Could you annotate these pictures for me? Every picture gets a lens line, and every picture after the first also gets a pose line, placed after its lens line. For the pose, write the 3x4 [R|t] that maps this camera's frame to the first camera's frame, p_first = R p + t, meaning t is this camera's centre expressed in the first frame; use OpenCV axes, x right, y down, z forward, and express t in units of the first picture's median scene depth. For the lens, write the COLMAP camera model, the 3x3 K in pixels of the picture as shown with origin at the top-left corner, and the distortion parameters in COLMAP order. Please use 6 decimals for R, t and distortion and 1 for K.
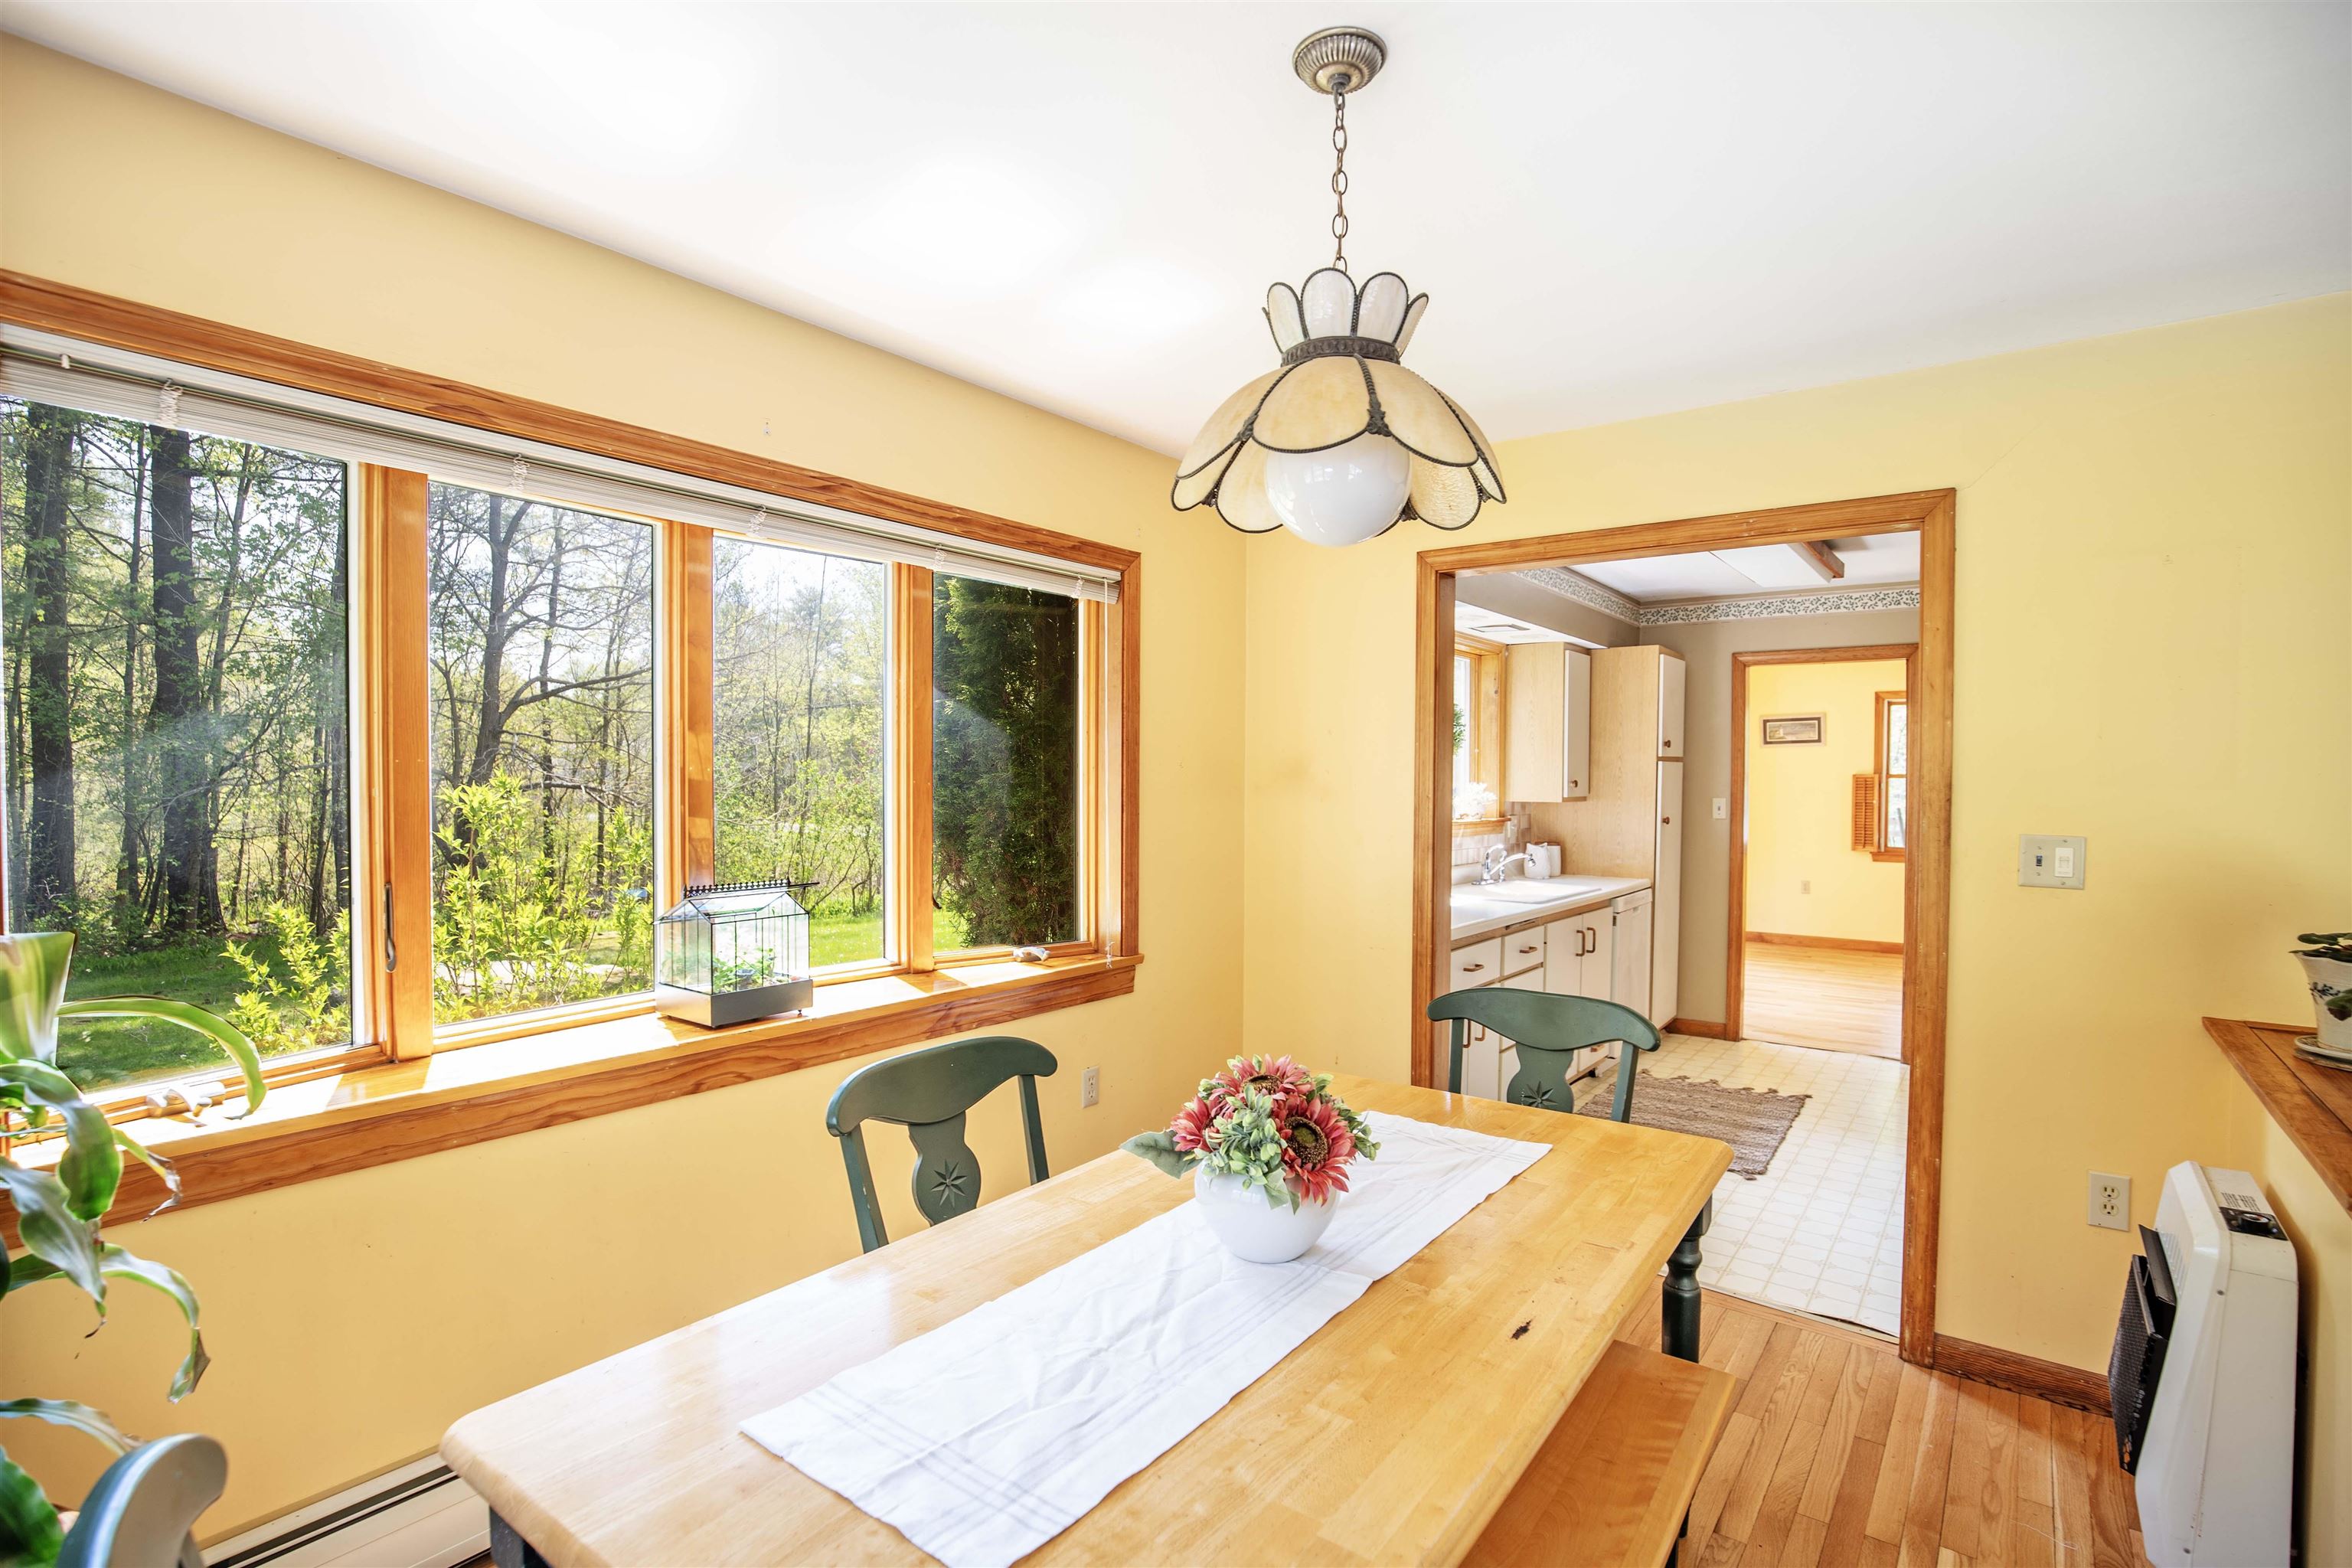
lens RADIAL K [[1109.5, 0, 1182.6], [0, 1109.5, 802.0], [0, 0, 1]] dist [-0.032055, 0.000633]
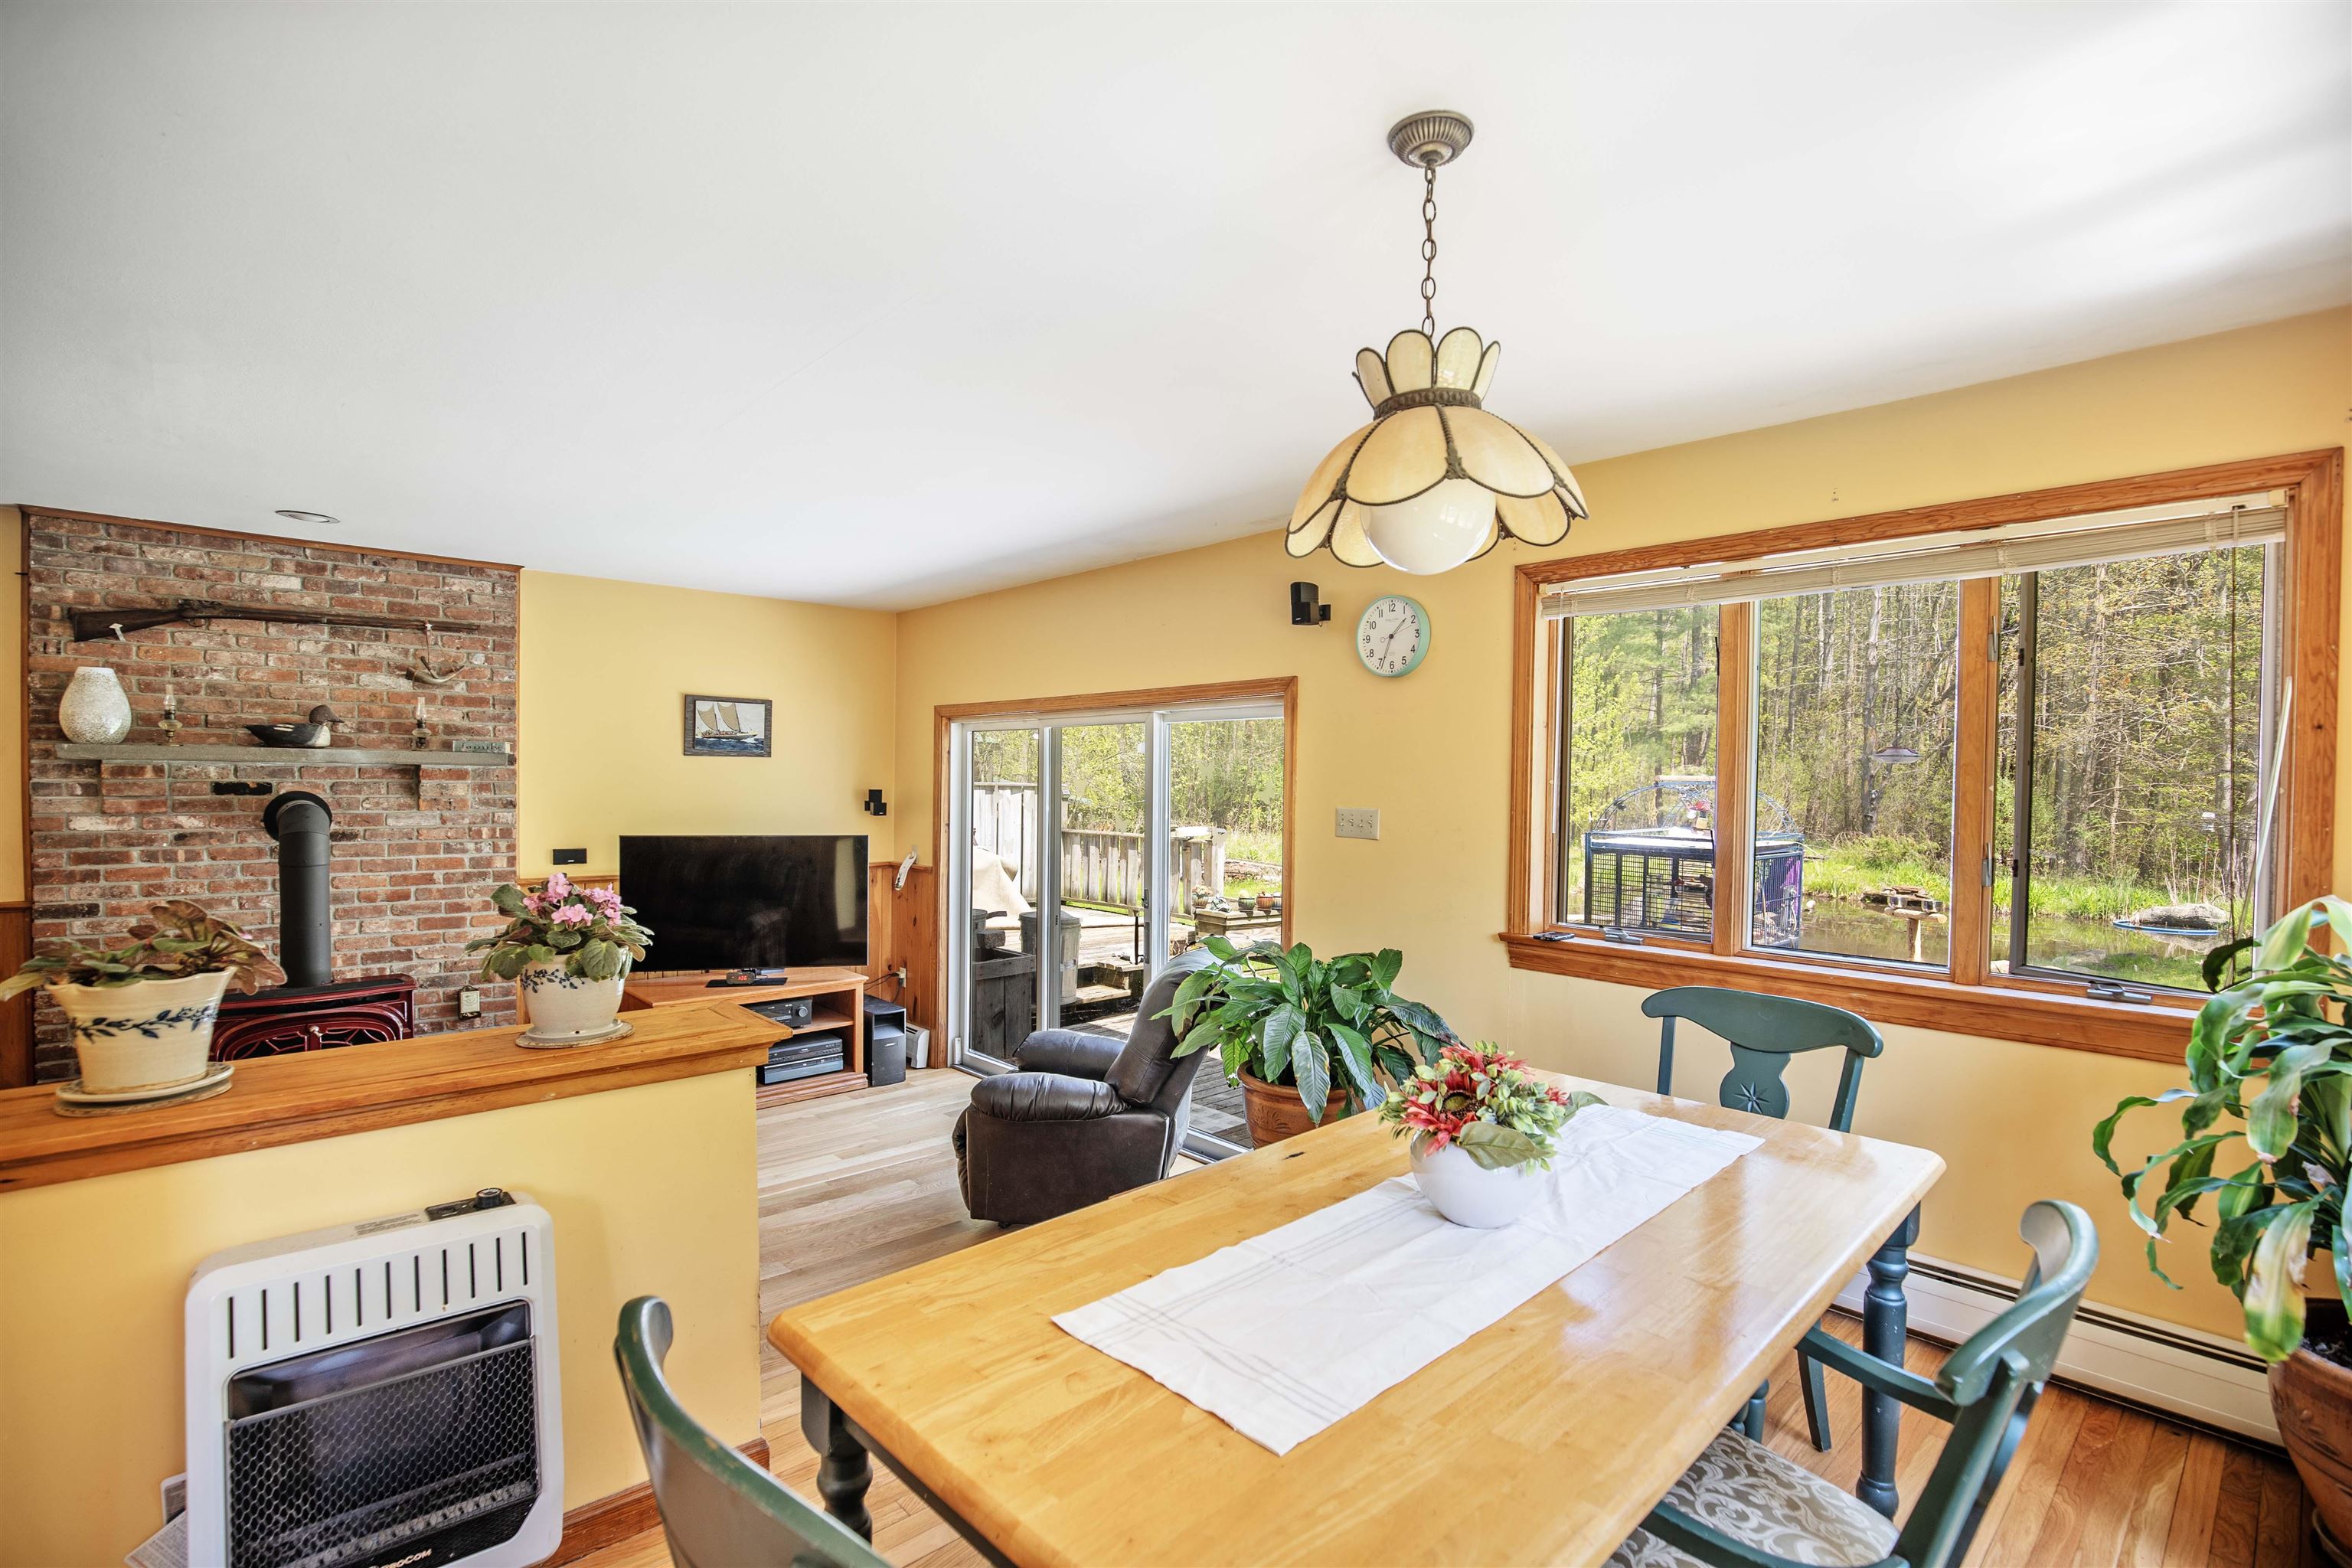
lens RADIAL K [[1071.0, 0, 1170.0], [0, 1071.0, 803.1], [0, 0, 1]] dist [-0.039193, 0.009021]
pose [[-0.986216, -0.015584, 0.164730, 0.096492], [-0.009641, 0.999276, 0.036814, -0.016633], [-0.165184, 0.034718, -0.985652, 0.941722]]
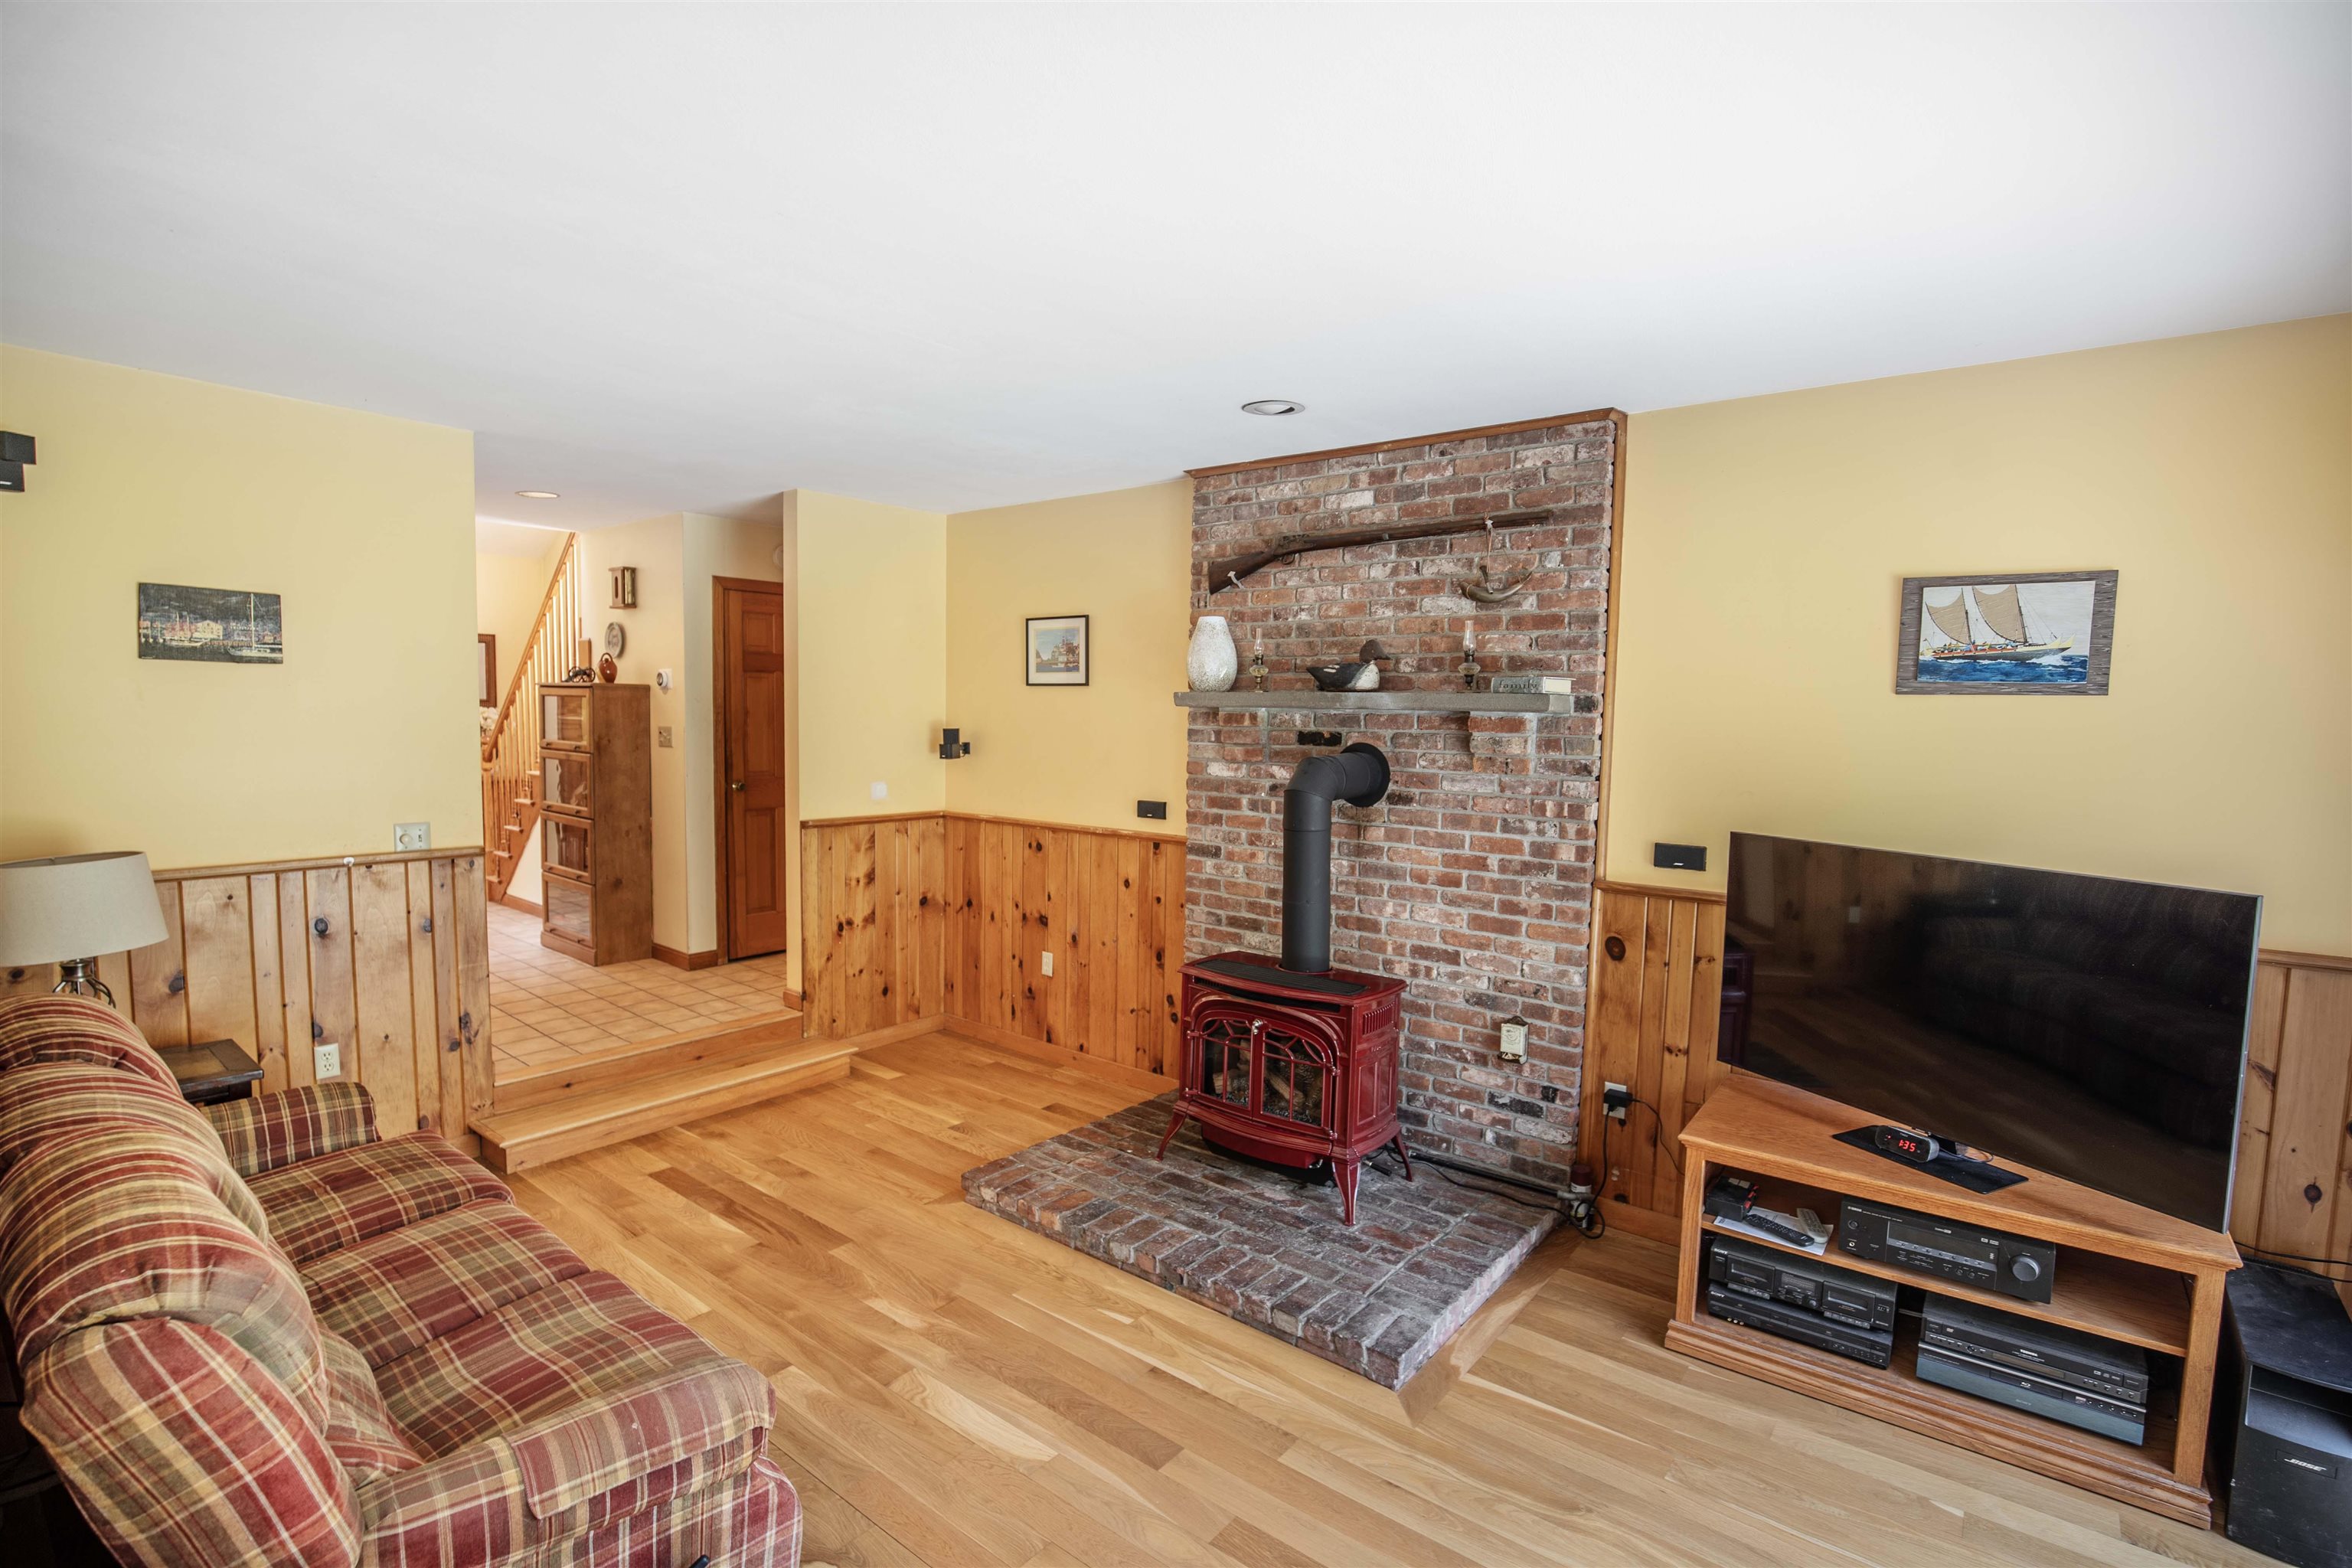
lens RADIAL K [[1083.7, 0, 1175.8], [0, 1083.7, 800.1], [0, 0, 1]] dist [-0.028352, 0.001578]
pose [[0.001838, -0.081698, 0.996655, 0.229075], [-0.001810, 0.996655, 0.081702, -0.005750], [-0.999997, -0.001954, 0.001684, -0.006472]]
